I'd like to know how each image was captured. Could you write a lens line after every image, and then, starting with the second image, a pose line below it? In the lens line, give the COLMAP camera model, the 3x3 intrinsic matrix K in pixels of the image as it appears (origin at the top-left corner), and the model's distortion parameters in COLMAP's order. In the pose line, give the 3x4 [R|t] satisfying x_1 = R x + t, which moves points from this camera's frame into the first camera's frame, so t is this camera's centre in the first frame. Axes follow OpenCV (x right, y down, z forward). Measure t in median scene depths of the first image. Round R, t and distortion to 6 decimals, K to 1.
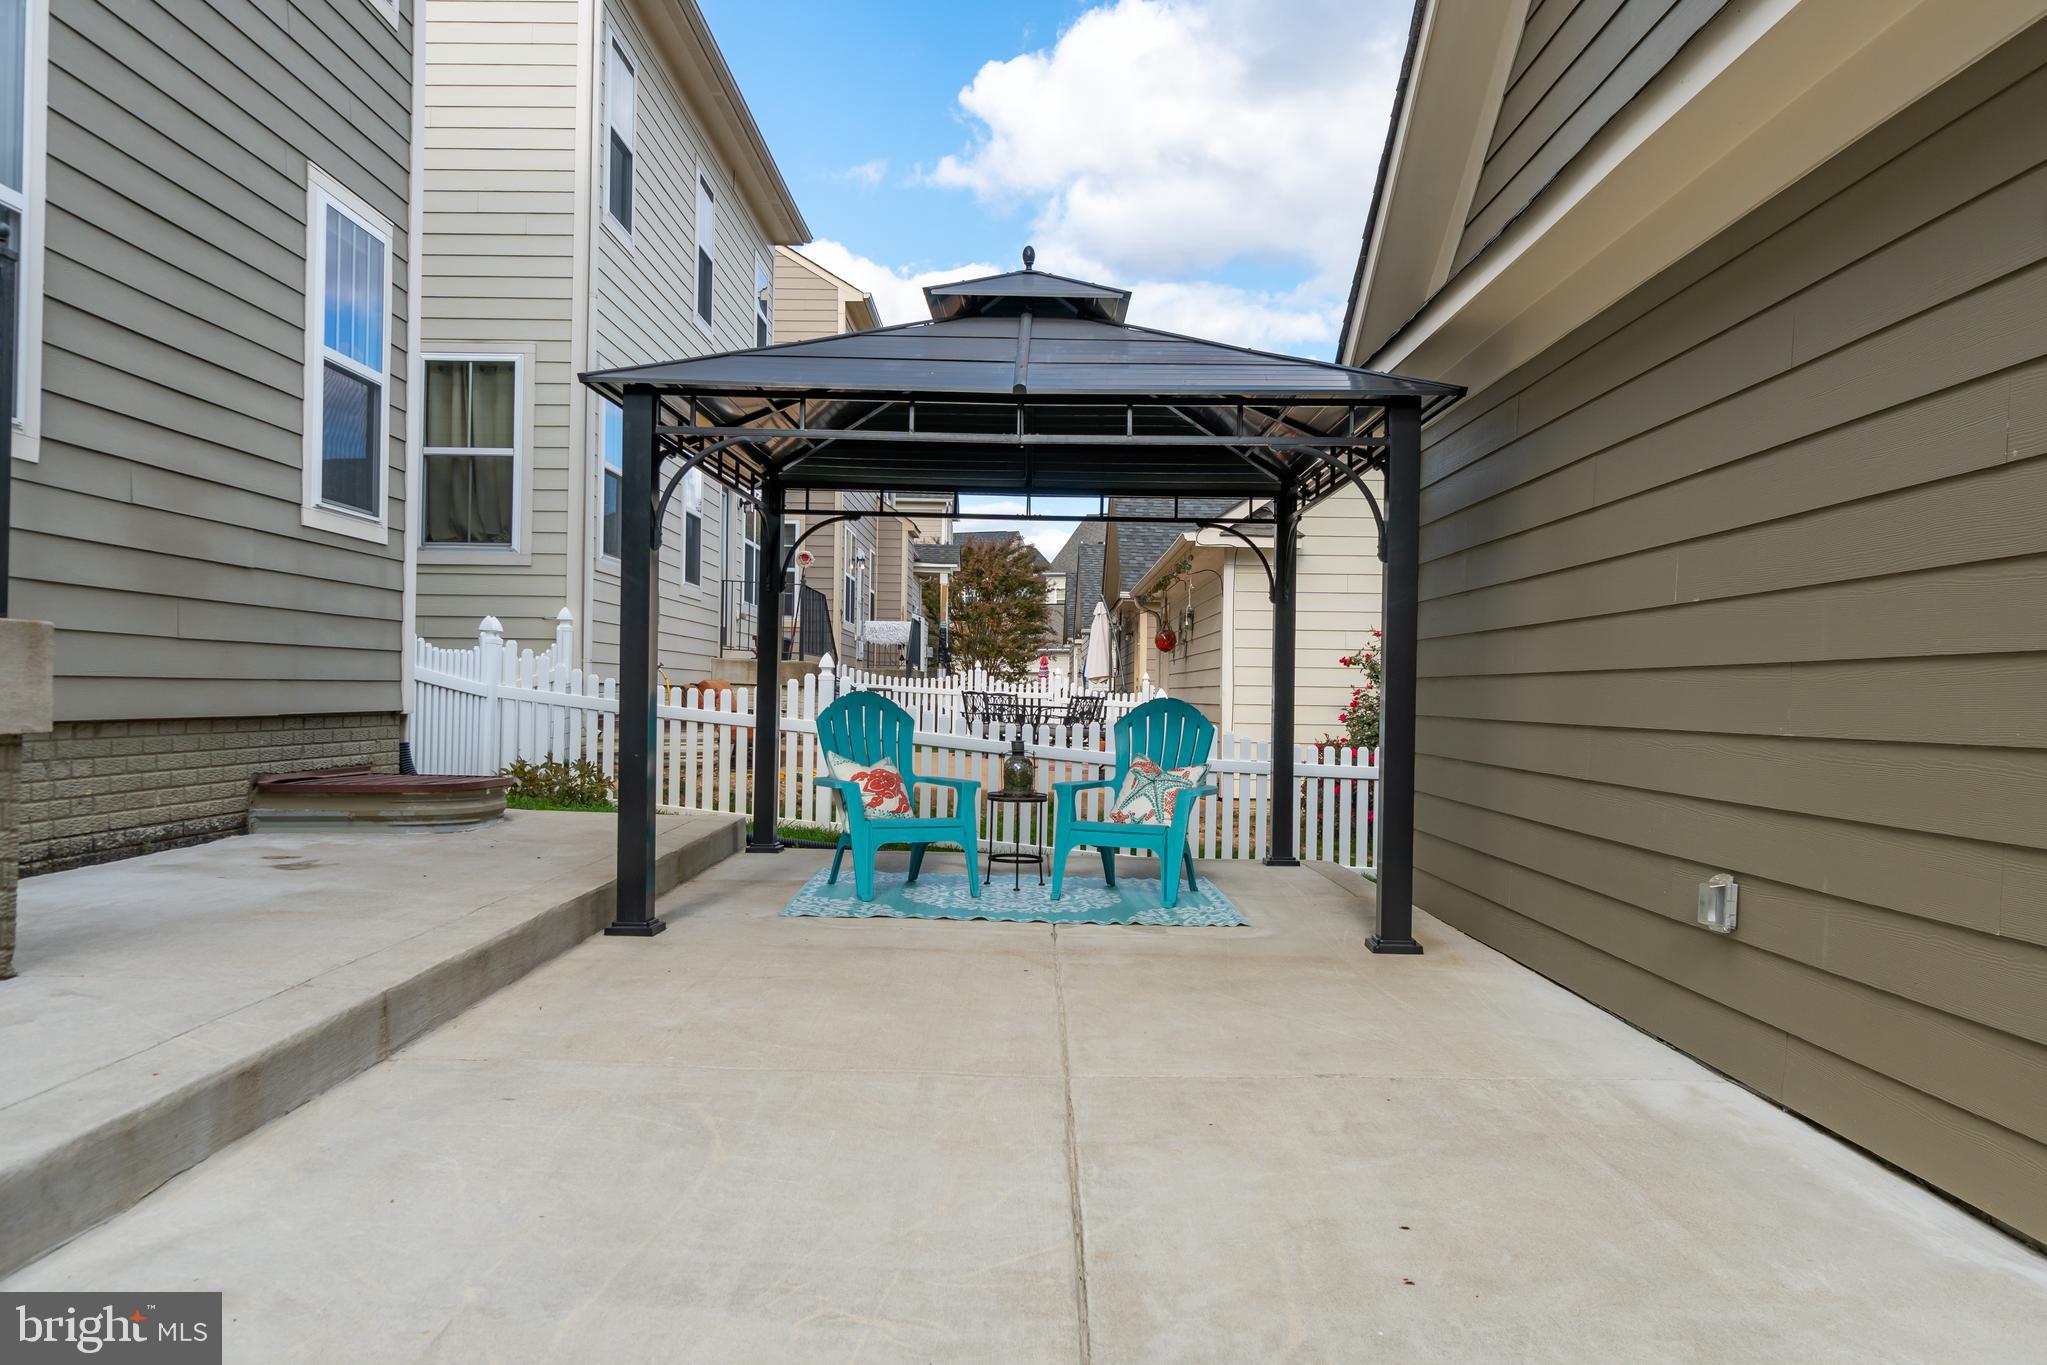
lens RADIAL K [[1706.5, 0, 1020.1], [0, 1706.5, 731.0], [0, 0, 1]] dist [-0.012310, -0.008699]
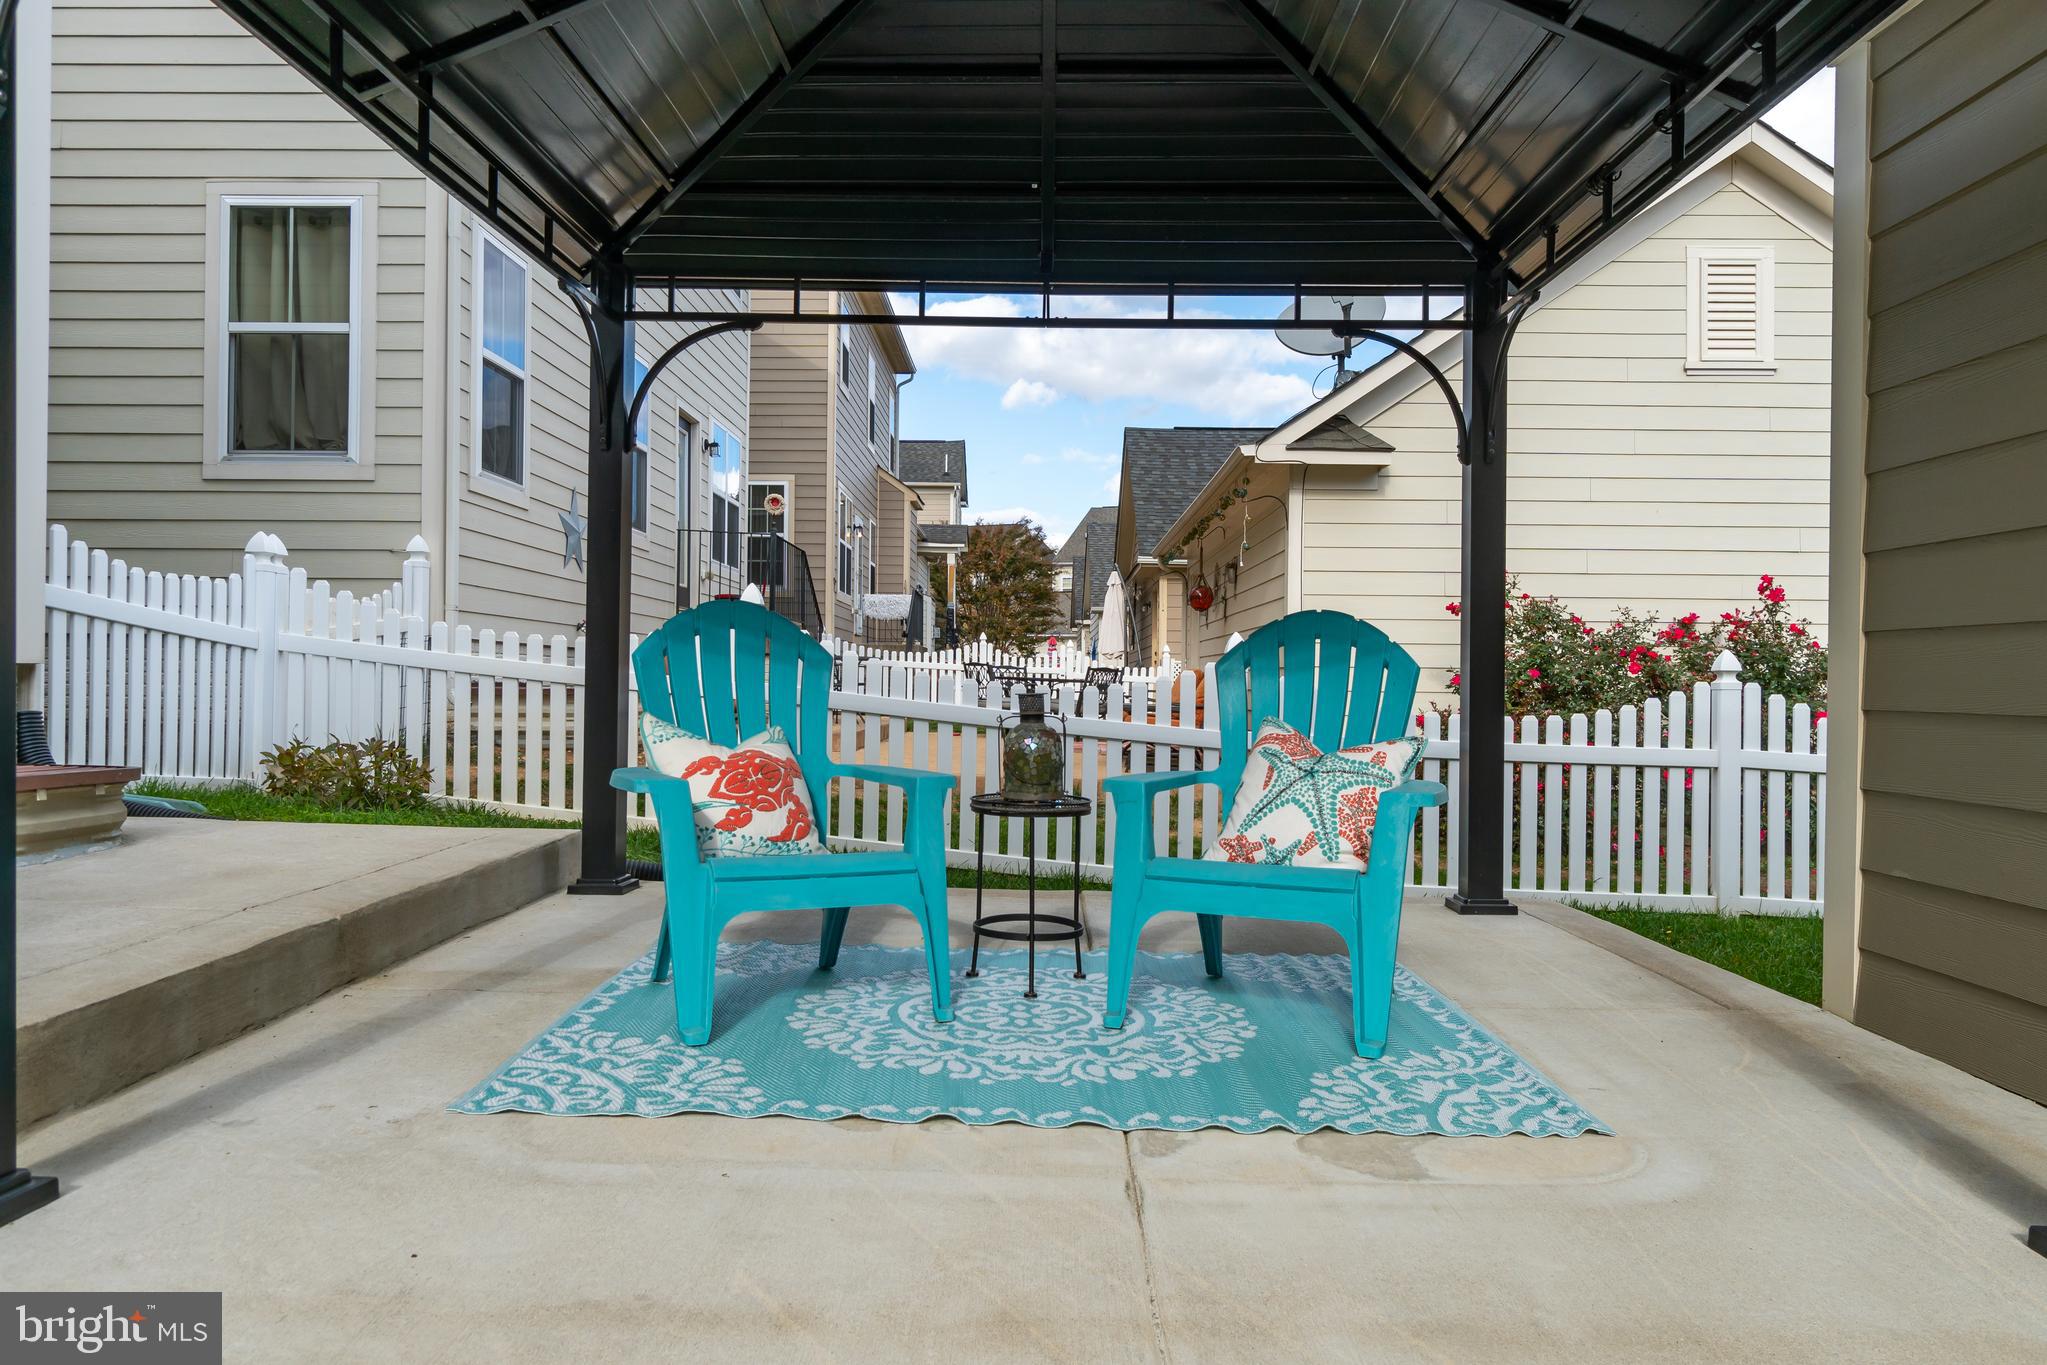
lens RADIAL K [[1370.8, 0, 1023.5], [0, 1370.8, 682.5], [0, 0, 1]] dist [-0.003508, -0.001070]
pose [[0.999985, -0.004833, -0.002705, -0.002211], [0.004756, 0.999603, -0.027771, 0.012060], [0.002838, 0.027757, 0.999611, 0.521678]]
